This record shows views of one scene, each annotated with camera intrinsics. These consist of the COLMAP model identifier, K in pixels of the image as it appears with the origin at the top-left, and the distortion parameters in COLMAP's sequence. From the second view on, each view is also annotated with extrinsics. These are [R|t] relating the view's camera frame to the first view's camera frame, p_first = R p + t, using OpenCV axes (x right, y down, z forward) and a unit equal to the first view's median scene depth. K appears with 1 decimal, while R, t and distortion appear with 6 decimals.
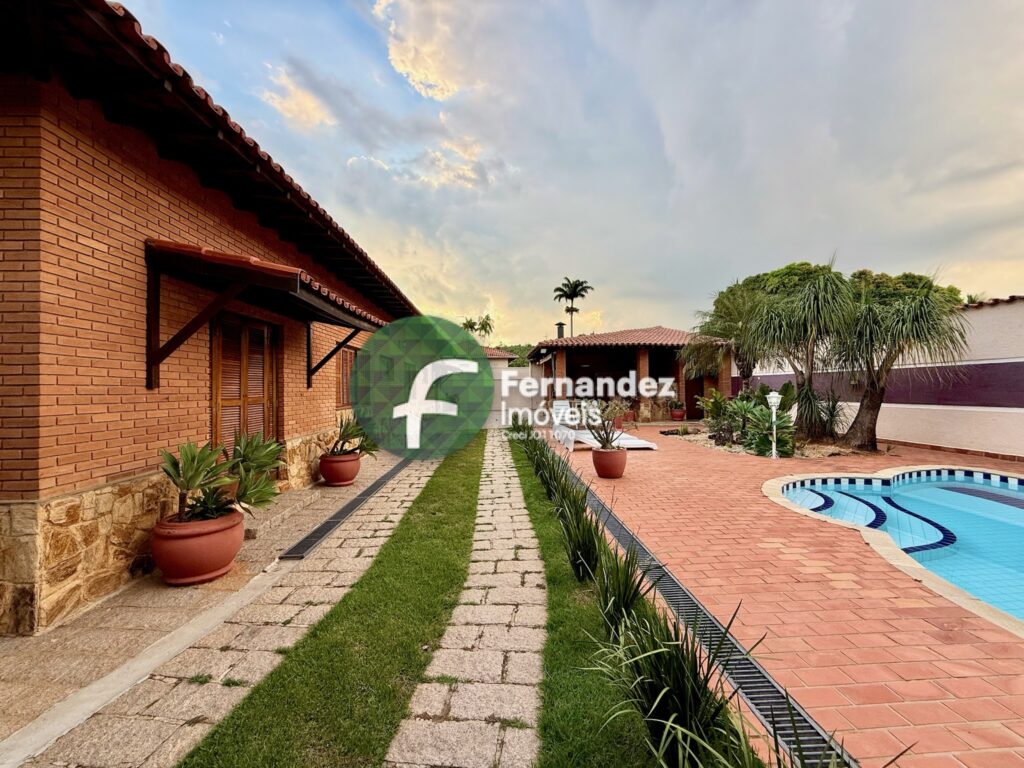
lens RADIAL K [[409.7, 0, 507.4], [0, 409.7, 386.1], [0, 0, 1]] dist [-0.001444, 0.000036]
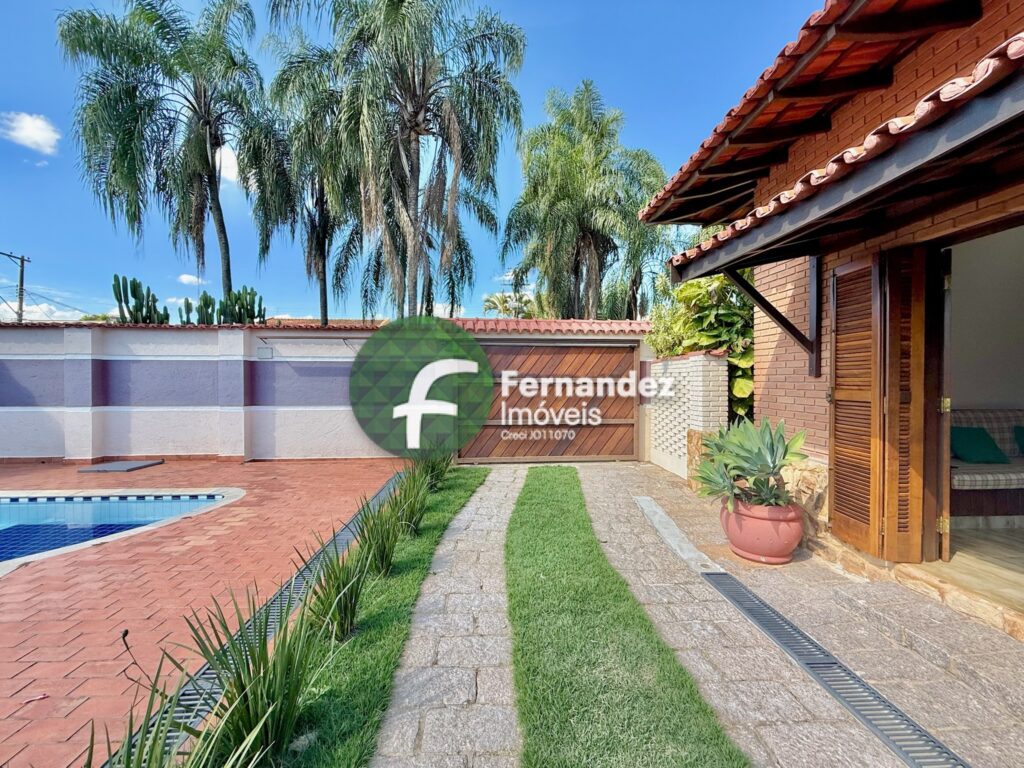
lens RADIAL K [[409.7, 0, 507.4], [0, 409.7, 386.1], [0, 0, 1]] dist [-0.001444, 0.000036]
pose [[-0.999730, 0.013336, -0.019033, -0.092983], [0.013363, 0.999910, -0.001289, 0.021005], [0.019014, -0.001543, -0.999818, 2.091563]]
